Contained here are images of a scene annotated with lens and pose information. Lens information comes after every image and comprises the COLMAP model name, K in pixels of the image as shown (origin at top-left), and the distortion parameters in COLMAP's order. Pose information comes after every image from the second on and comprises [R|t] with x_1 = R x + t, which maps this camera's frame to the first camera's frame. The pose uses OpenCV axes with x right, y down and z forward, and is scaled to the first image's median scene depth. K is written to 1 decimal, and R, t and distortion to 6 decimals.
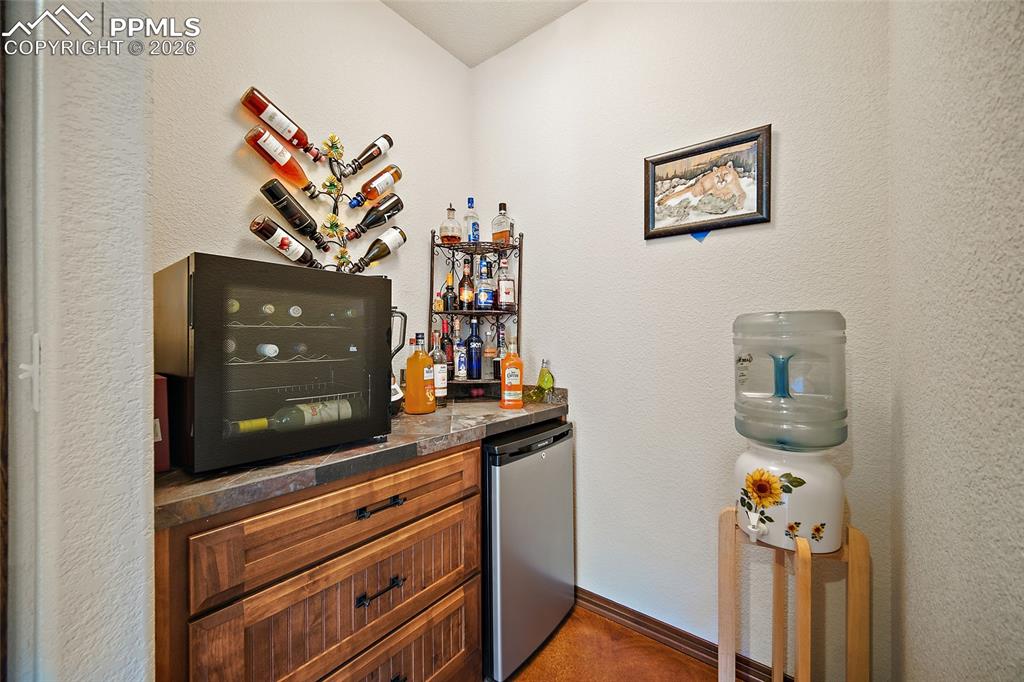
lens RADIAL K [[406.9, 0, 508.9], [0, 406.9, 331.0], [0, 0, 1]] dist [-0.001781, -0.000307]
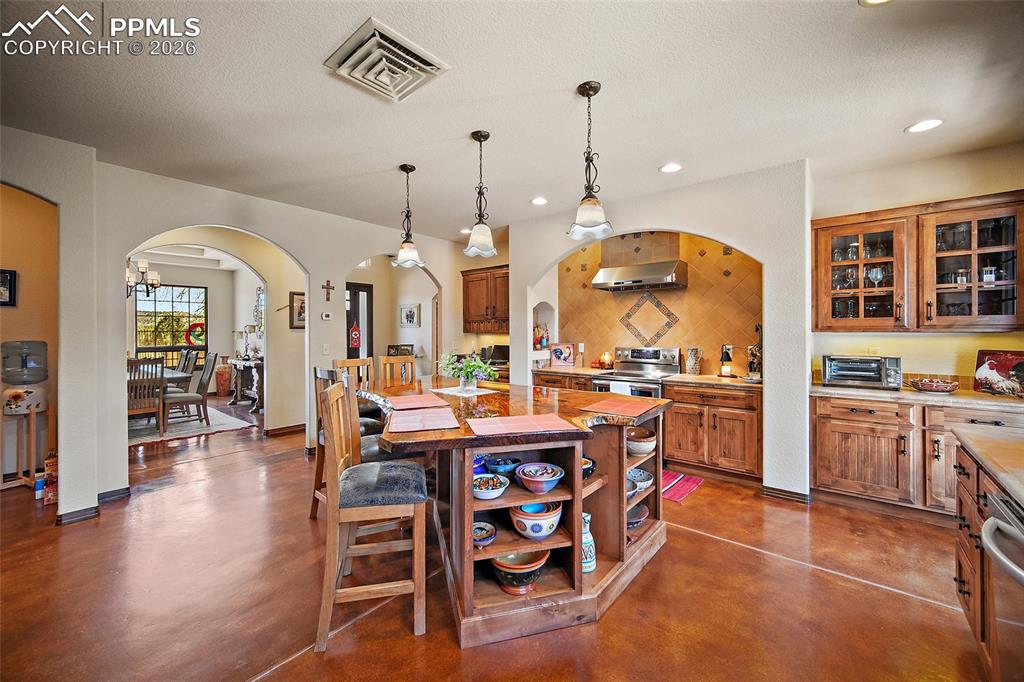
lens RADIAL K [[406.9, 0, 508.9], [0, 406.9, 331.0], [0, 0, 1]] dist [-0.001781, -0.000307]
pose [[0.038270, 0.000008, 0.999267, -1.530409], [-0.000293, 1.000000, 0.000003, -0.079890], [-0.999267, -0.000292, 0.038270, -1.892001]]
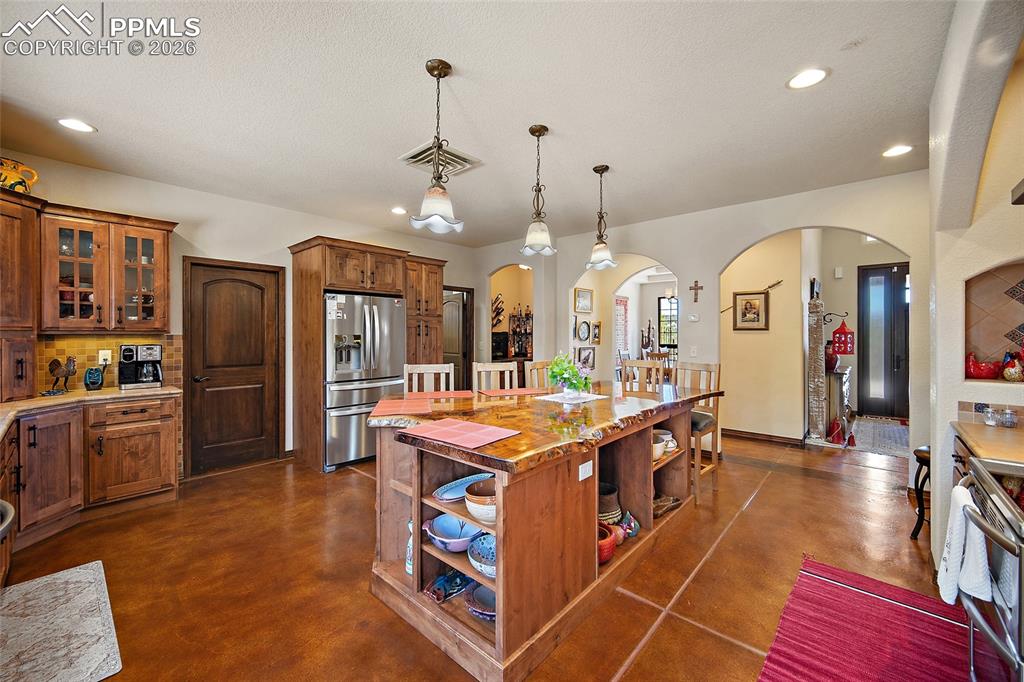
lens RADIAL K [[406.9, 0, 508.9], [0, 406.9, 331.0], [0, 0, 1]] dist [-0.001781, -0.000307]
pose [[0.997311, 0.000656, -0.073289, 0.102501], [-0.000833, 0.999997, -0.002387, -0.082561], [0.073287, 0.002441, 0.997308, -3.294541]]
